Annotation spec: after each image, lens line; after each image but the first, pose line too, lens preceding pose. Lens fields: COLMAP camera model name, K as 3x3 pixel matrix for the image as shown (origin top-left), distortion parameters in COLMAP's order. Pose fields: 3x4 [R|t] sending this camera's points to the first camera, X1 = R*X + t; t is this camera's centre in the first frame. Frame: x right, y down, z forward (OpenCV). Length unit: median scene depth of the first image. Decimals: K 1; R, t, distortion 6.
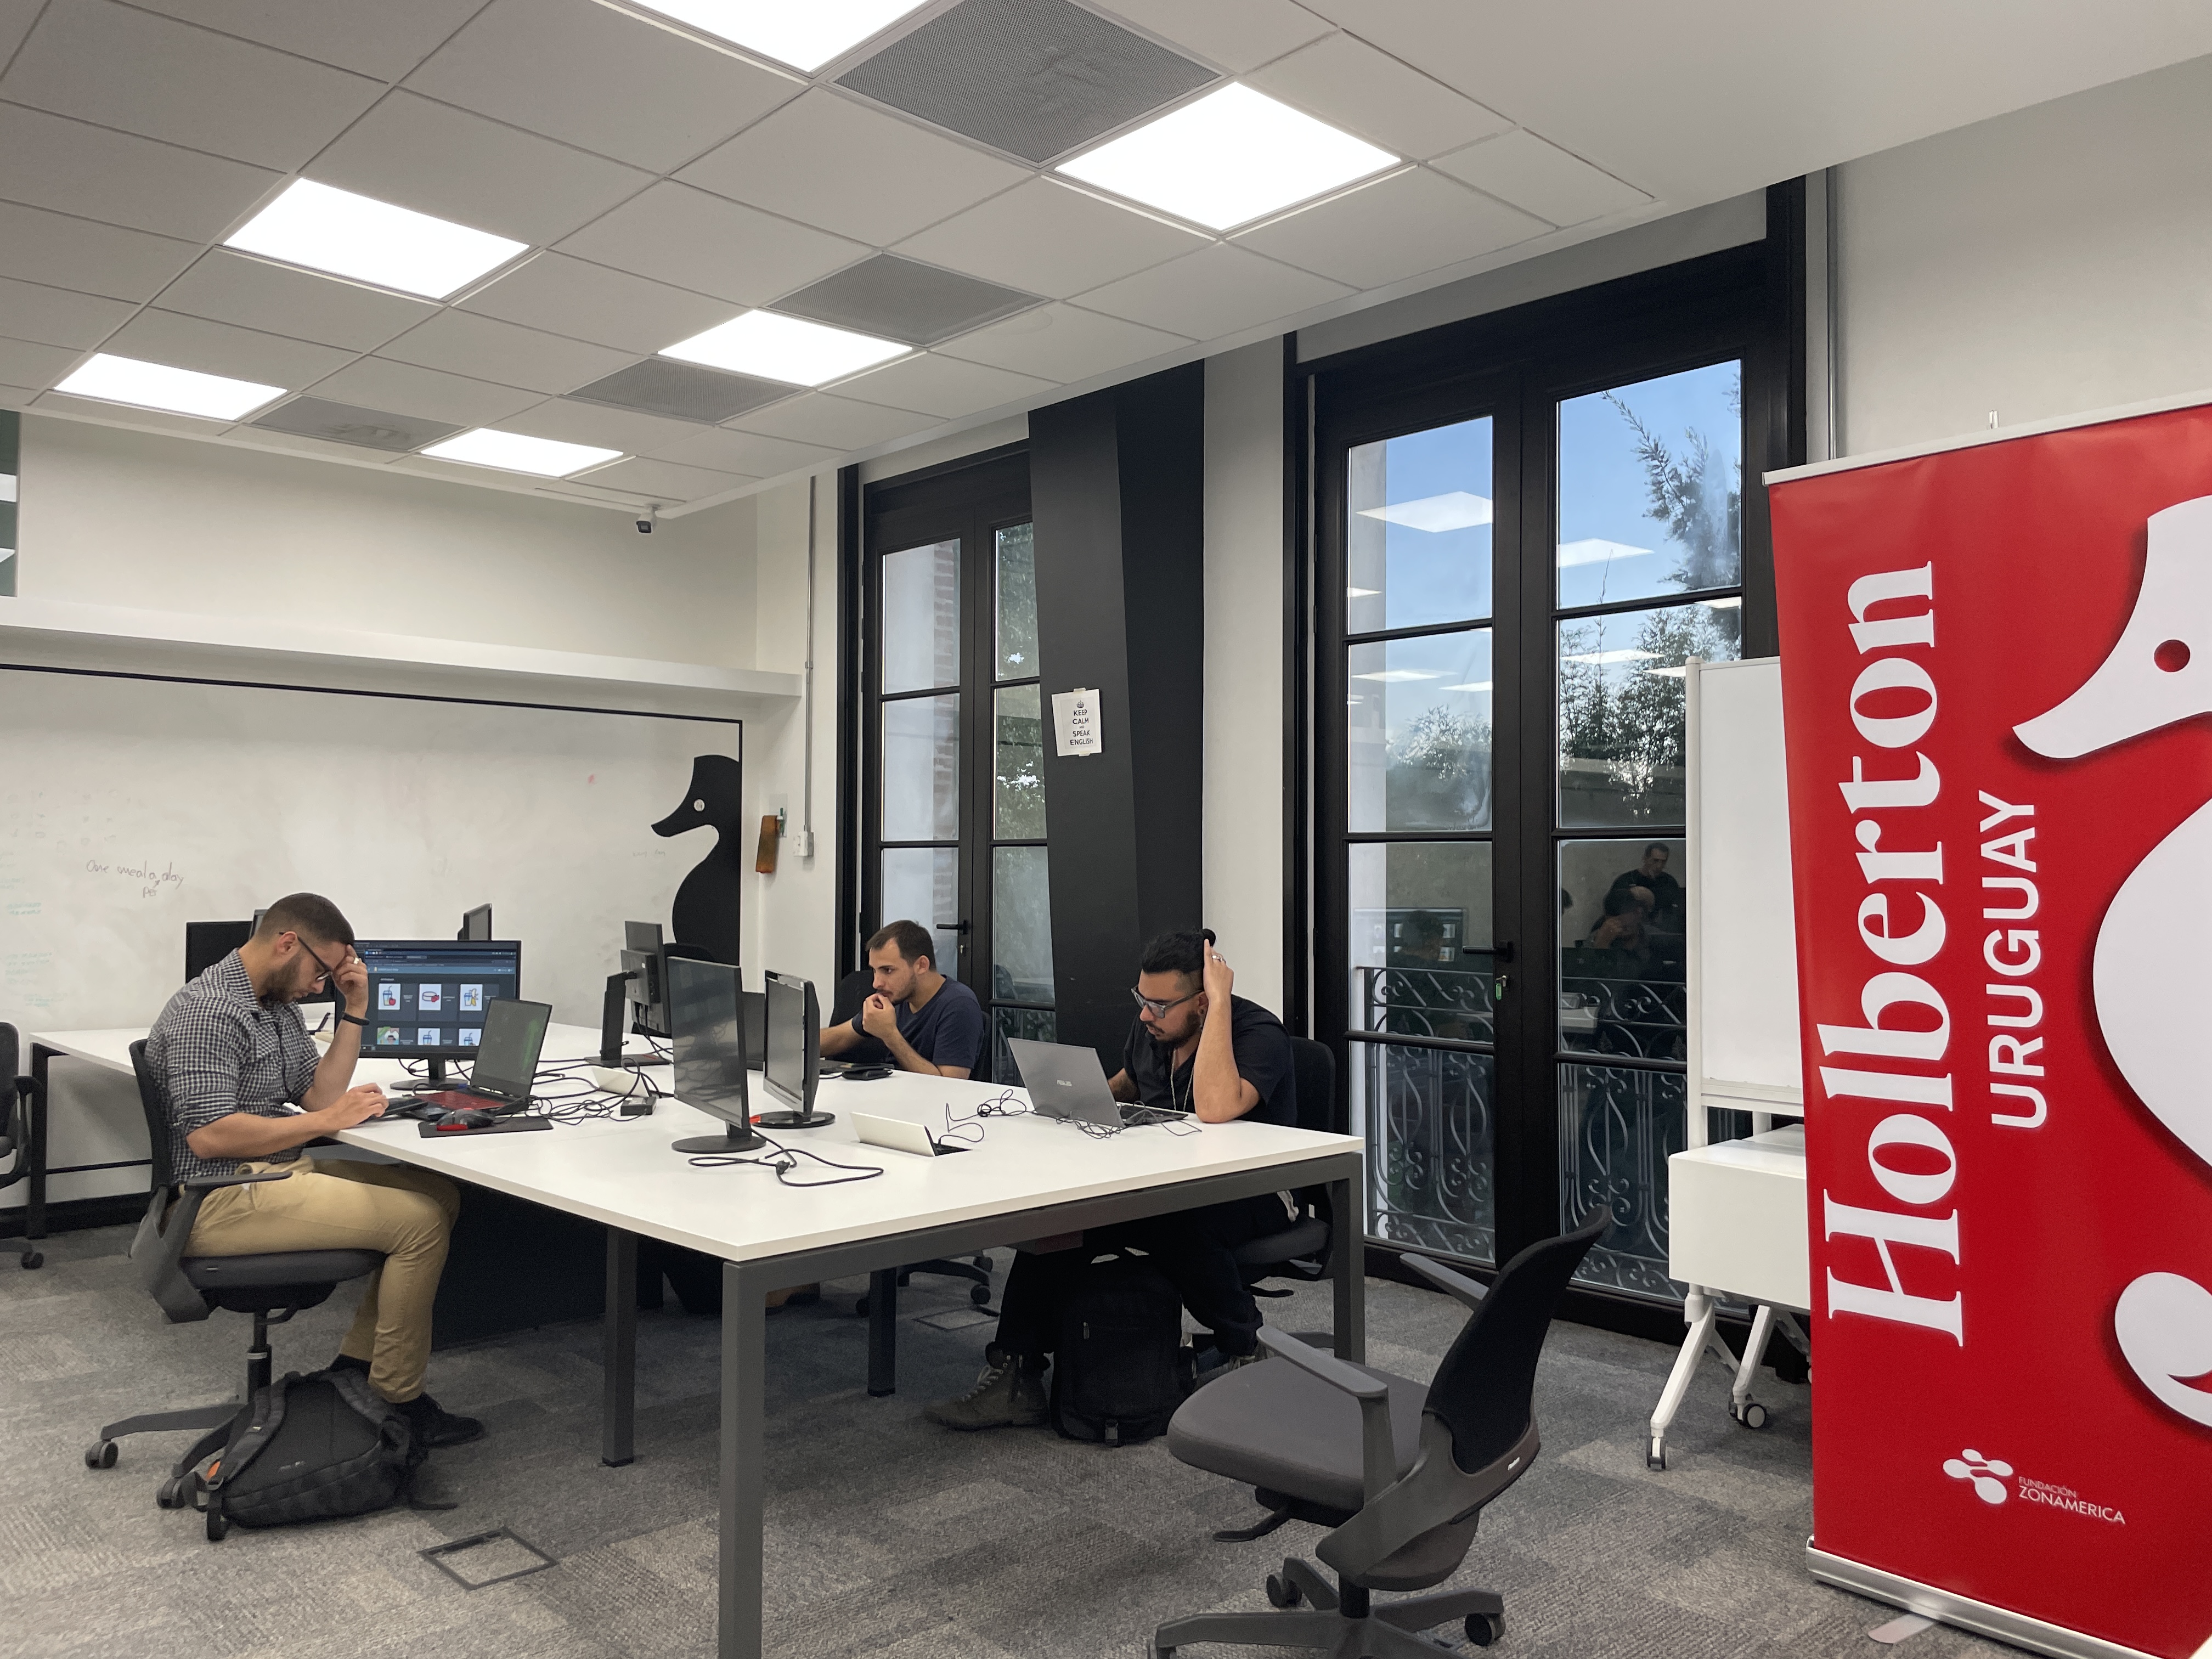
lens RADIAL K [[1665.5, 0, 1102.0], [0, 1665.5, 823.0], [0, 0, 1]] dist [0.053608, -0.066322]
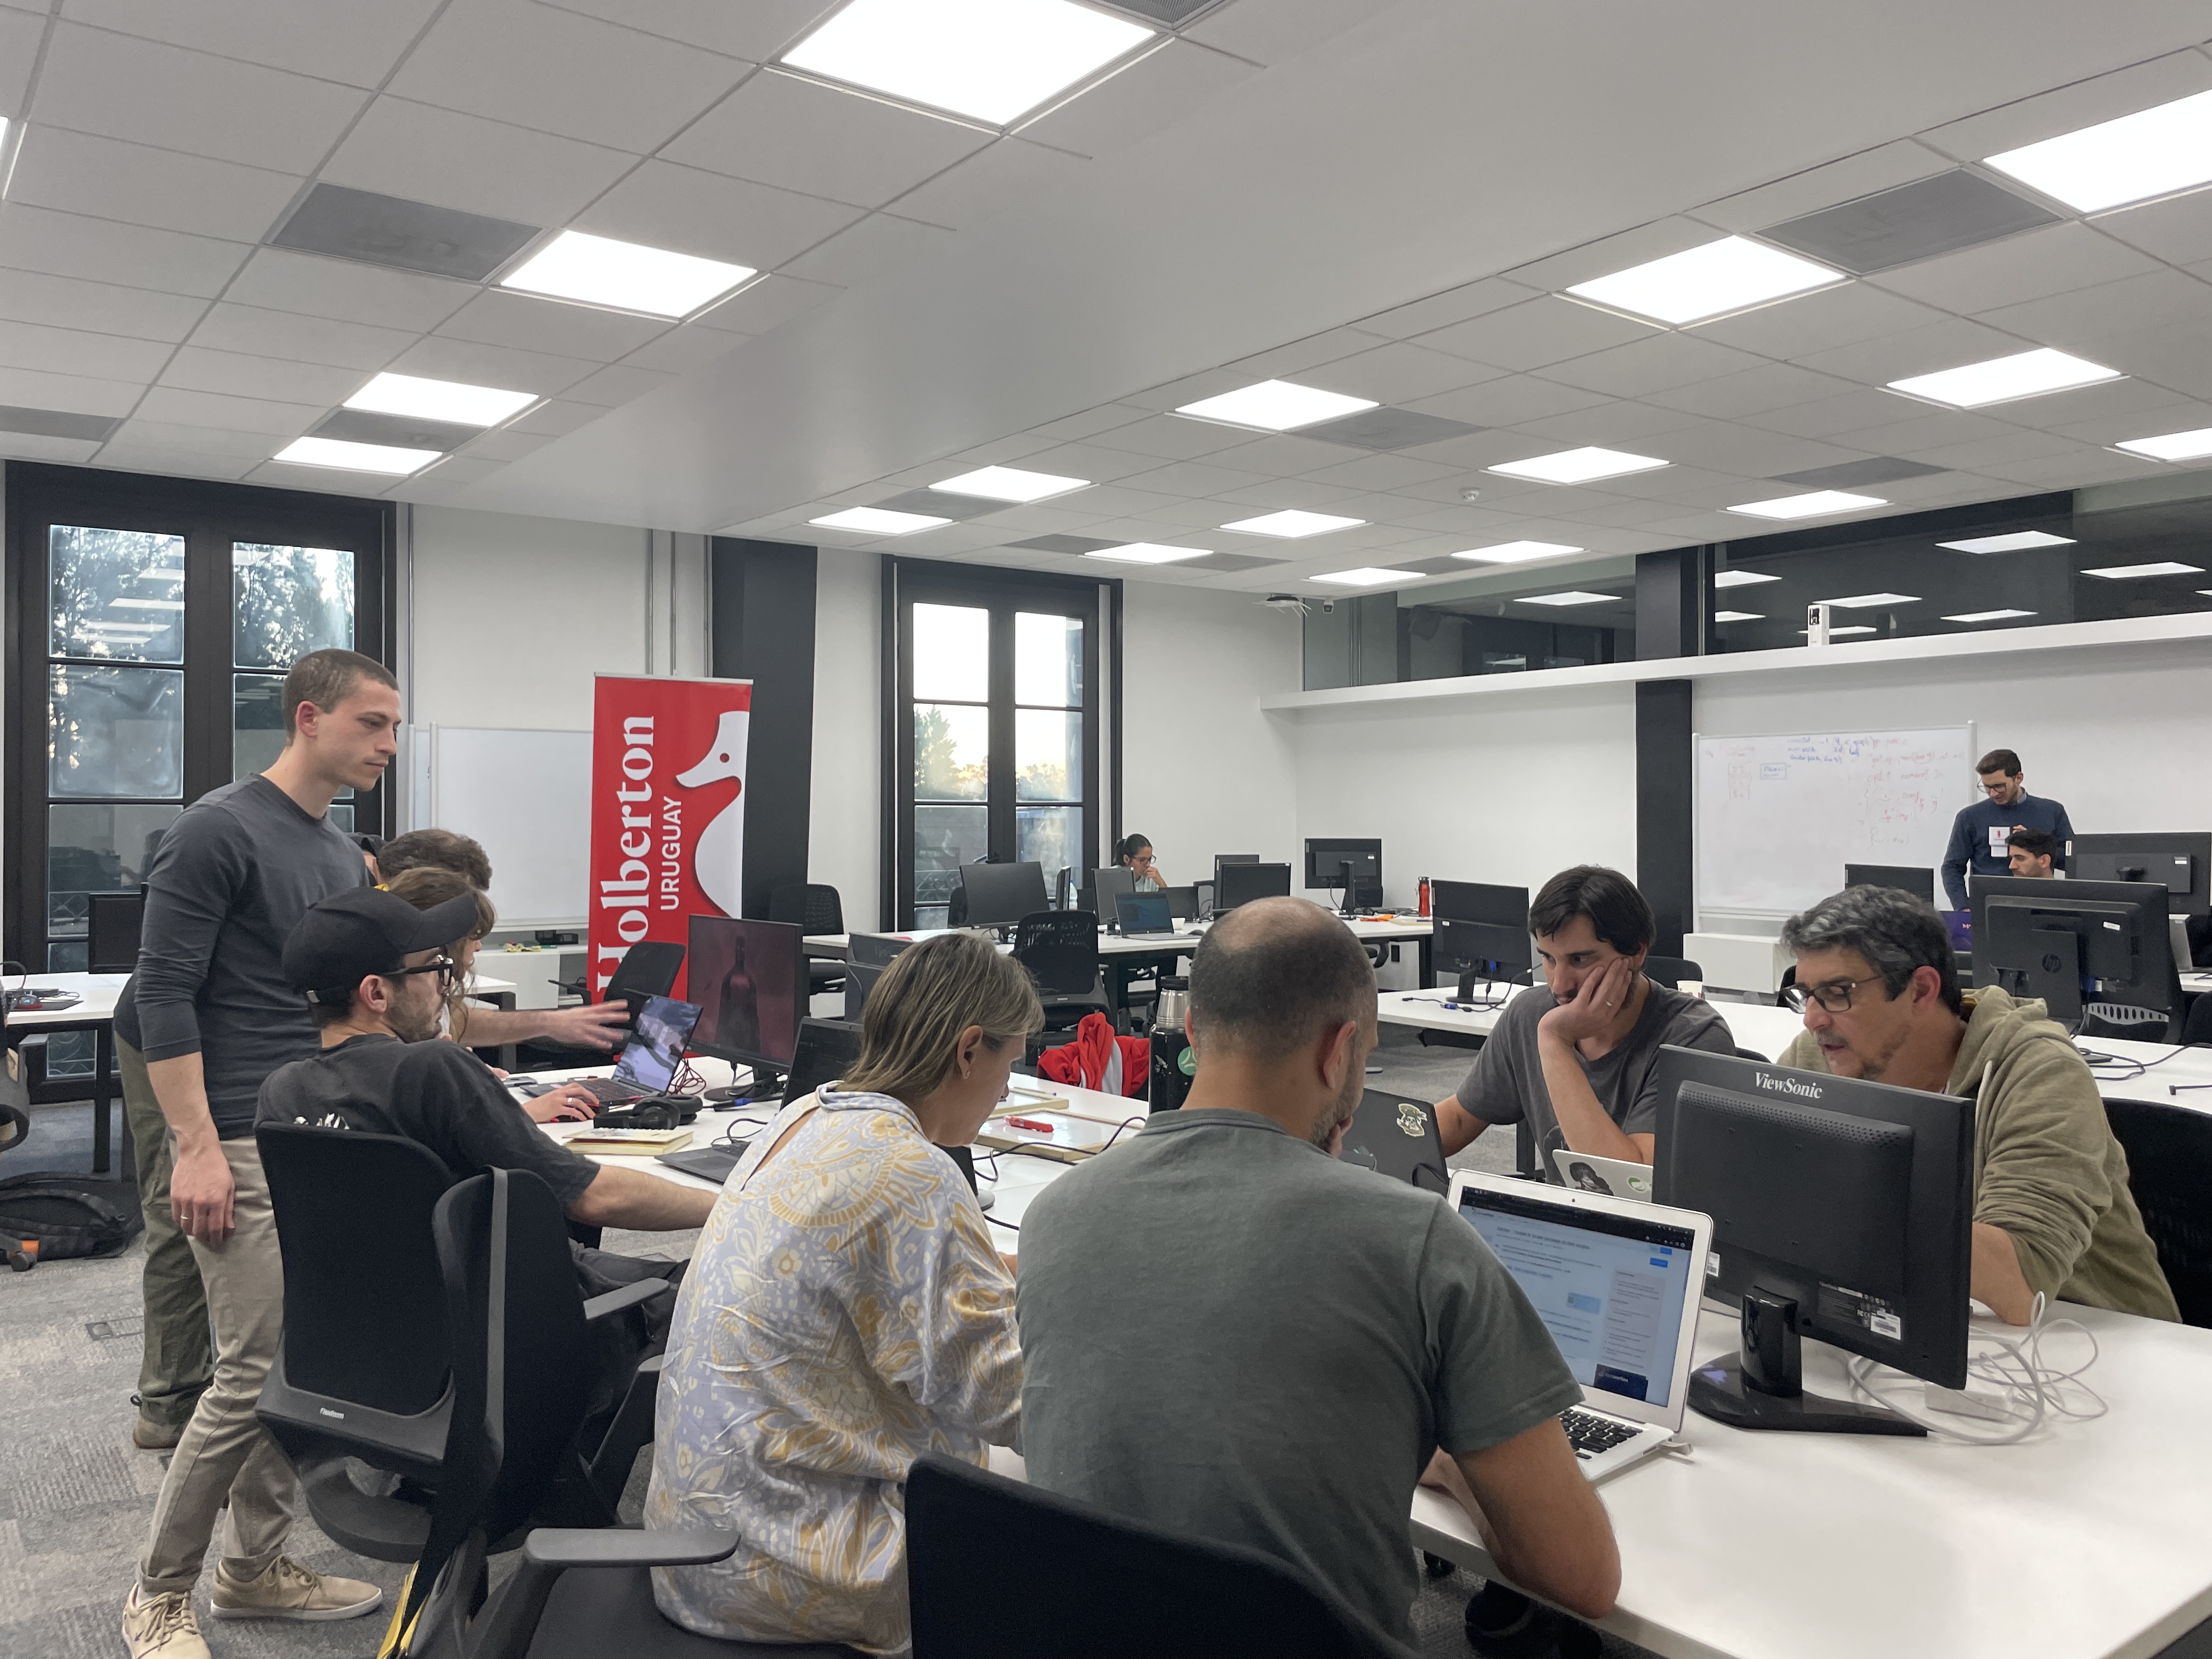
lens RADIAL K [[1665.5, 0, 1109.1], [0, 1665.5, 820.2], [0, 0, 1]] dist [0.053608, -0.066322]
pose [[0.101178, -0.004268, 0.994859, -2.240949], [-0.030439, 0.999509, 0.007383, -0.022075], [-0.994403, -0.031029, 0.100999, -0.069154]]
